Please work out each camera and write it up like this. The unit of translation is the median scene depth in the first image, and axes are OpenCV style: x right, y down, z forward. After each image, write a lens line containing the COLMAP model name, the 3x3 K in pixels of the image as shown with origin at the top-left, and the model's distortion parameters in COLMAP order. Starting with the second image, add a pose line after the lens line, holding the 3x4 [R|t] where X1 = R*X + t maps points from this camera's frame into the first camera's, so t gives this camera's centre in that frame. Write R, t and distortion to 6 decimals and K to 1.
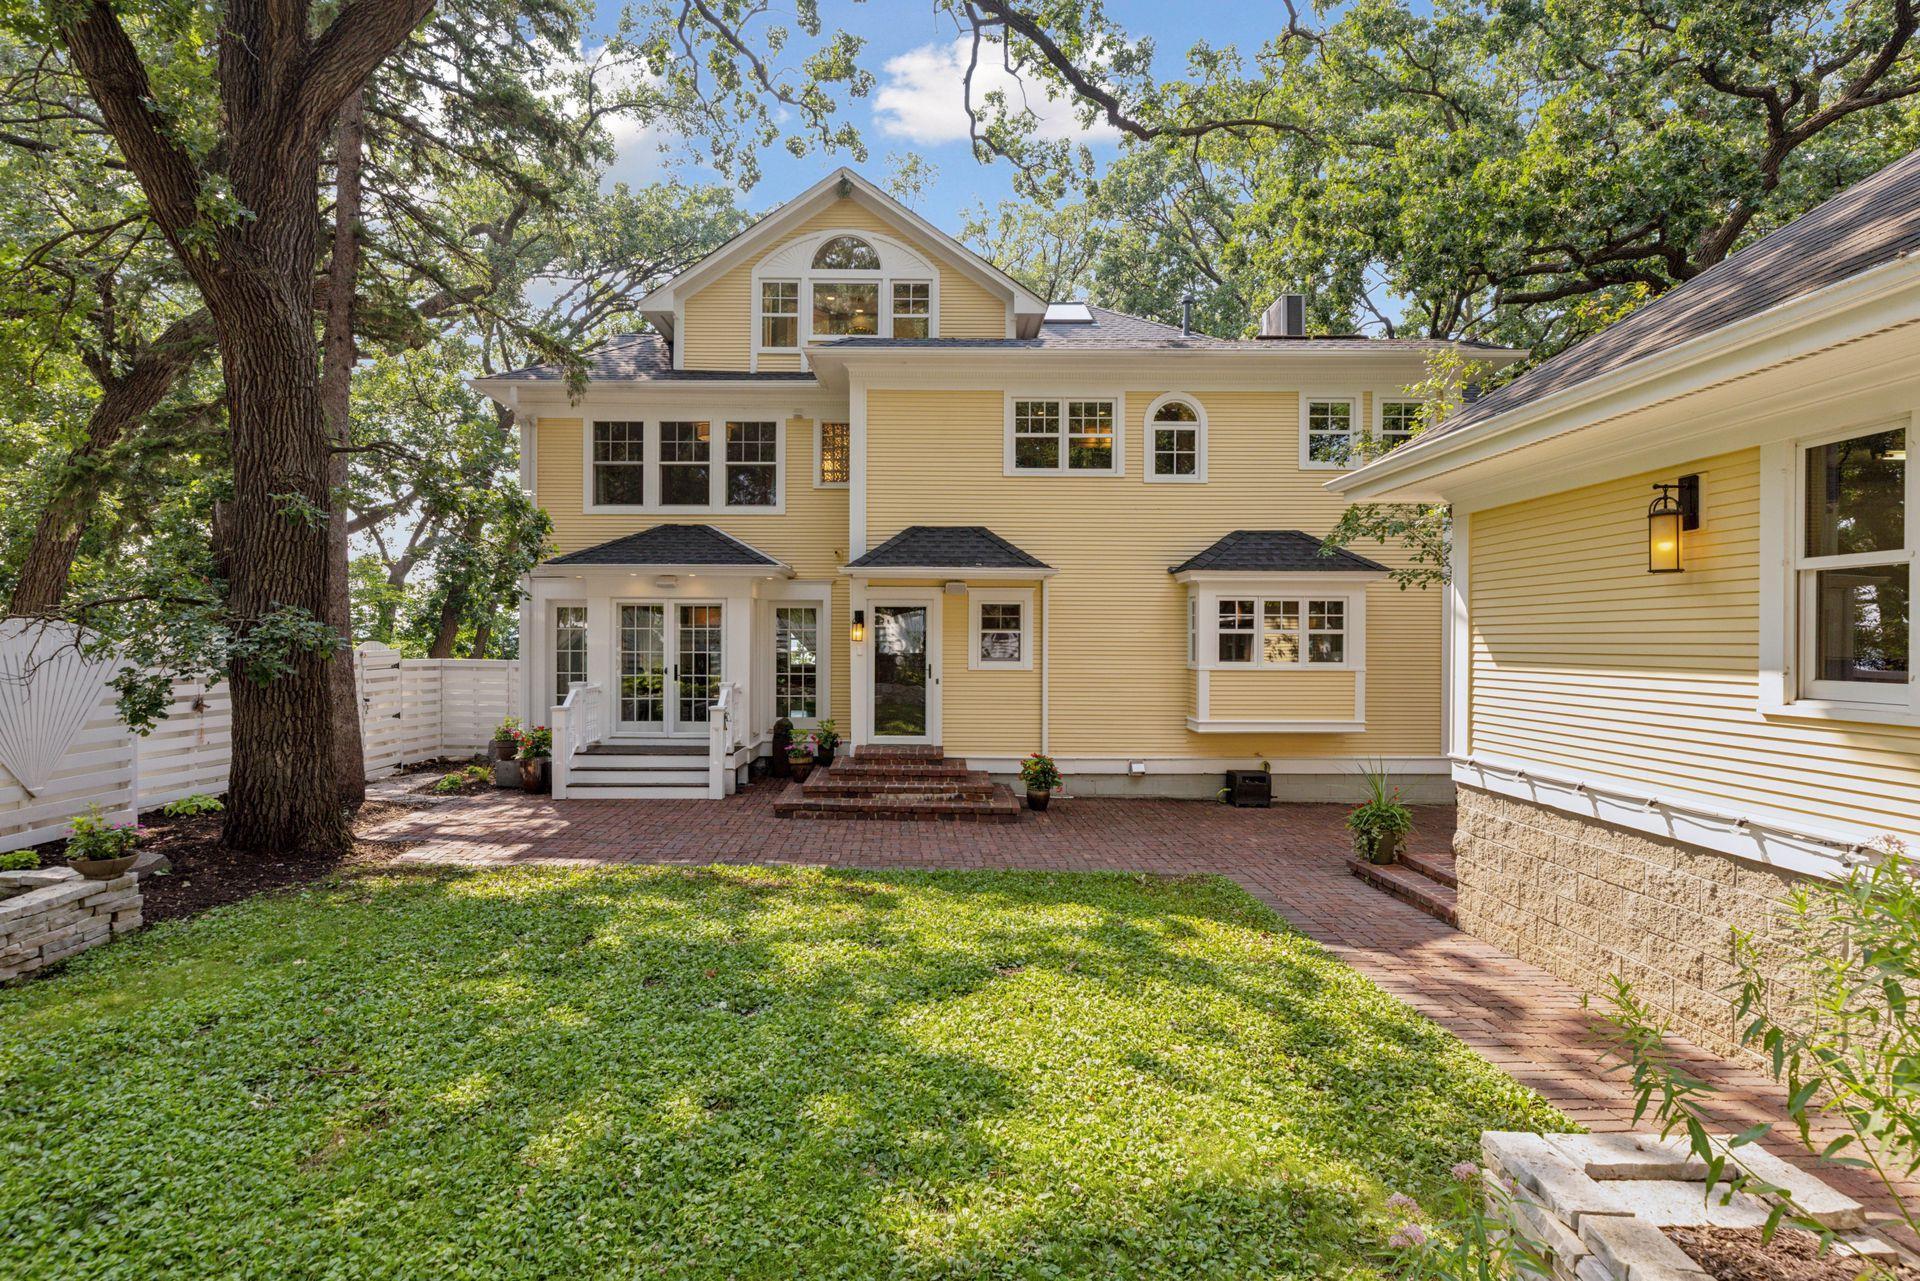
lens RADIAL K [[936.0, 0, 953.3], [0, 936.0, 645.6], [0, 0, 1]] dist [0.004778, 0.000128]
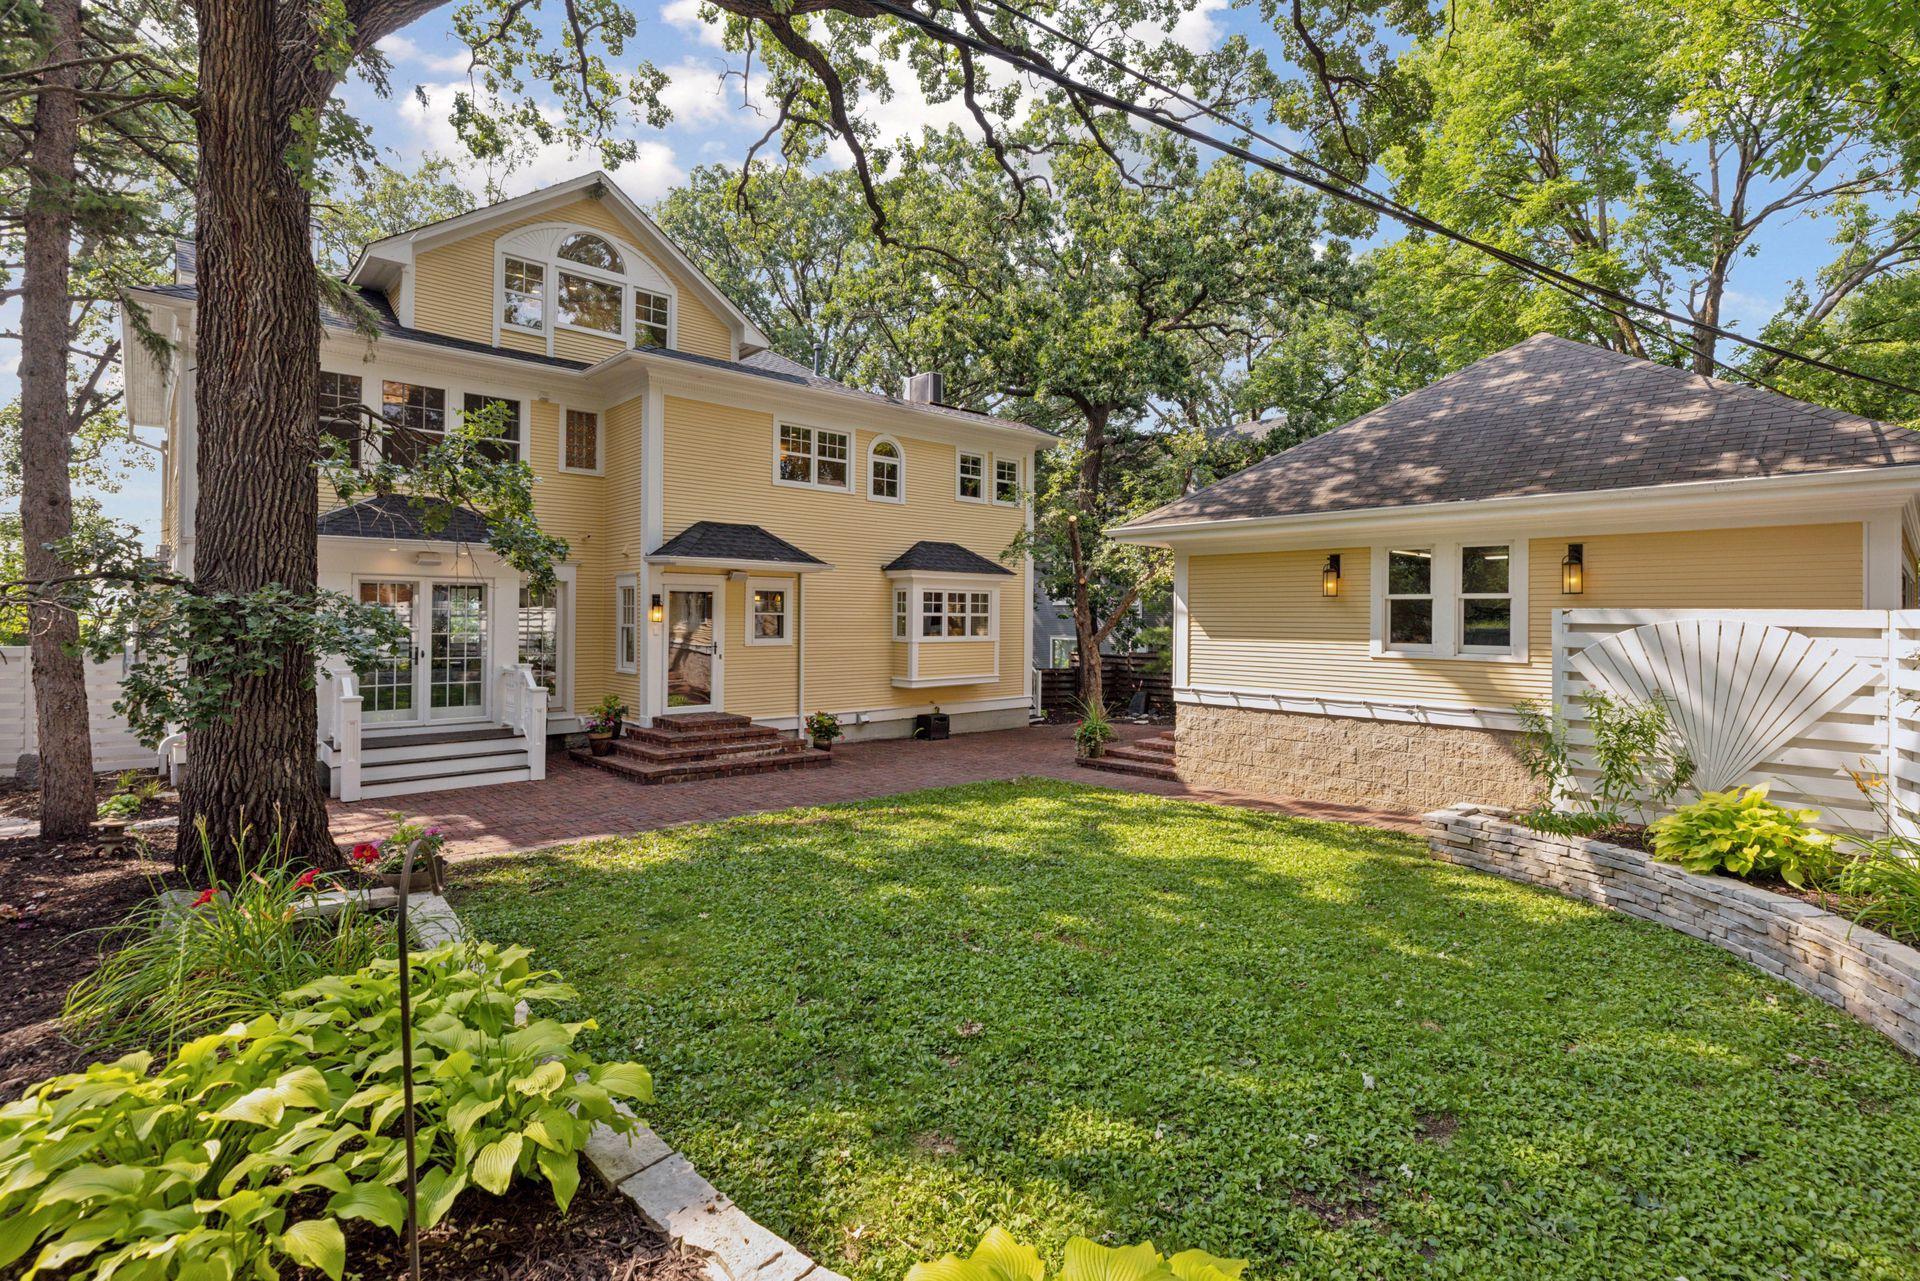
lens RADIAL K [[849.4, 0, 963.8], [0, 849.4, 624.9], [0, 0, 1]] dist [-0.003353, -0.000095]
pose [[0.760103, -0.005330, 0.649781, -0.477191], [-0.000244, 0.999964, 0.008489, -0.010062], [-0.649803, -0.006611, 0.760074, 0.006813]]
